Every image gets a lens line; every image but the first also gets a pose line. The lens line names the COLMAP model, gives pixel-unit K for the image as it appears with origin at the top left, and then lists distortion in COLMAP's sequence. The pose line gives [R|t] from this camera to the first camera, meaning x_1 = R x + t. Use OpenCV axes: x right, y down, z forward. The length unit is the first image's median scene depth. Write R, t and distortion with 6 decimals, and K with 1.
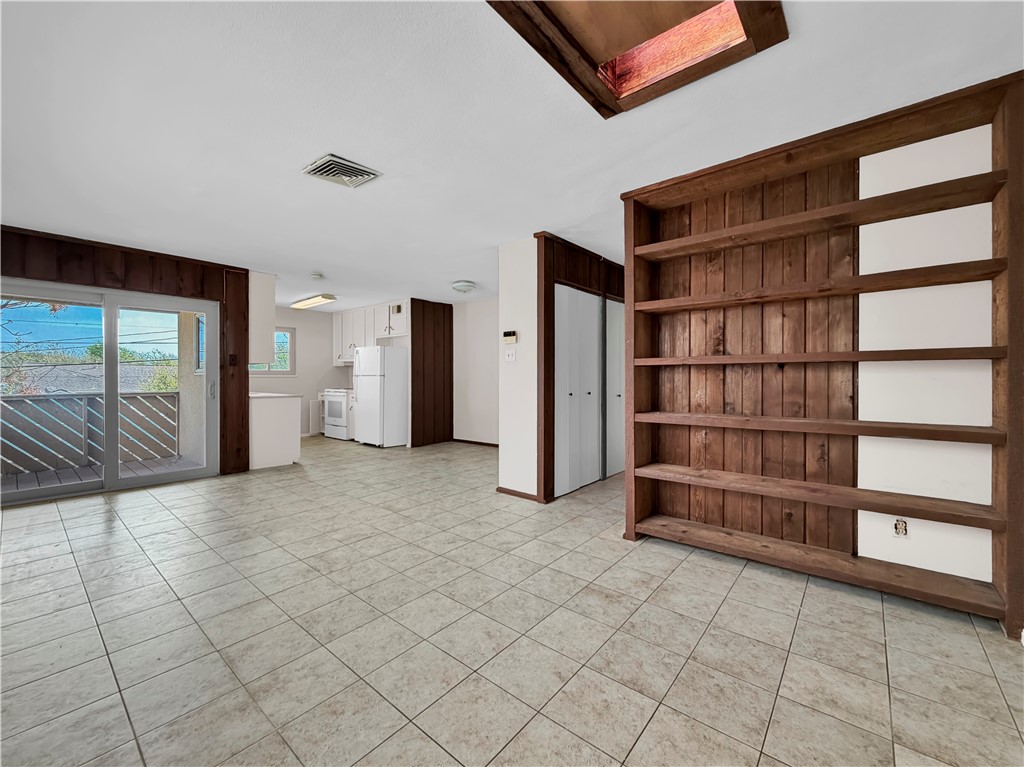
lens RADIAL K [[424.5, 0, 501.6], [0, 424.5, 376.7], [0, 0, 1]] dist [-0.000532, -0.000054]
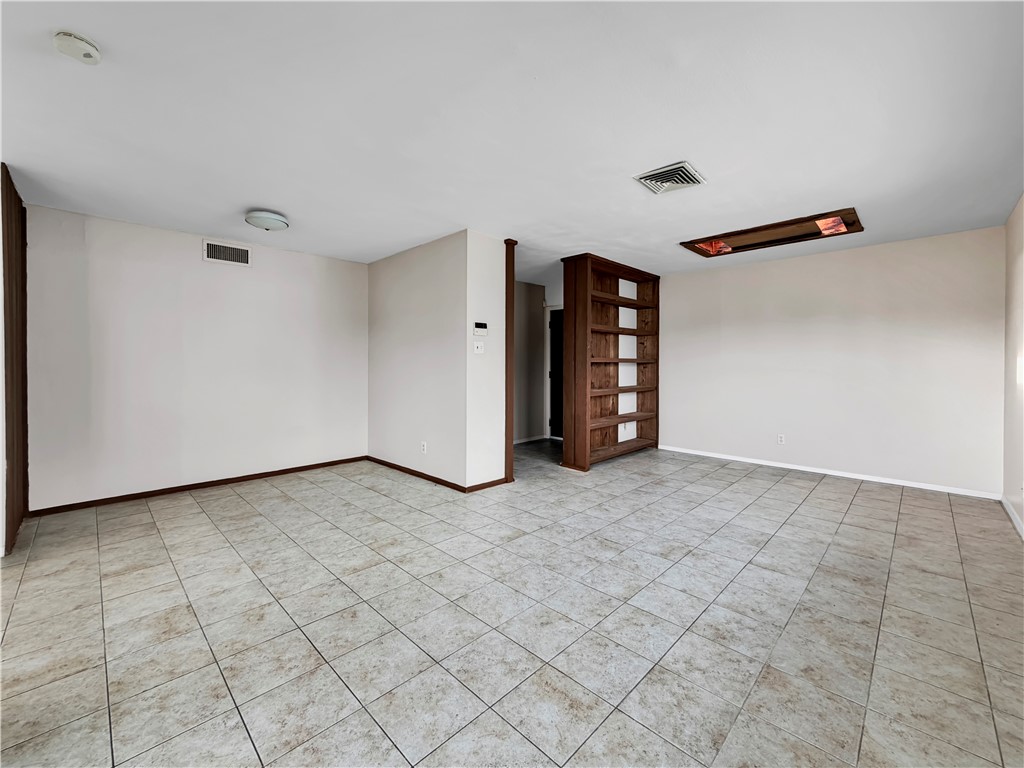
lens RADIAL K [[424.5, 0, 515.2], [0, 424.5, 369.8], [0, 0, 1]] dist [-0.000532, -0.000054]
pose [[0.051568, -0.005851, 0.998652, -1.339673], [-0.000974, 0.999982, 0.005909, -0.007022], [-0.998669, -0.001277, 0.051561, 1.218943]]
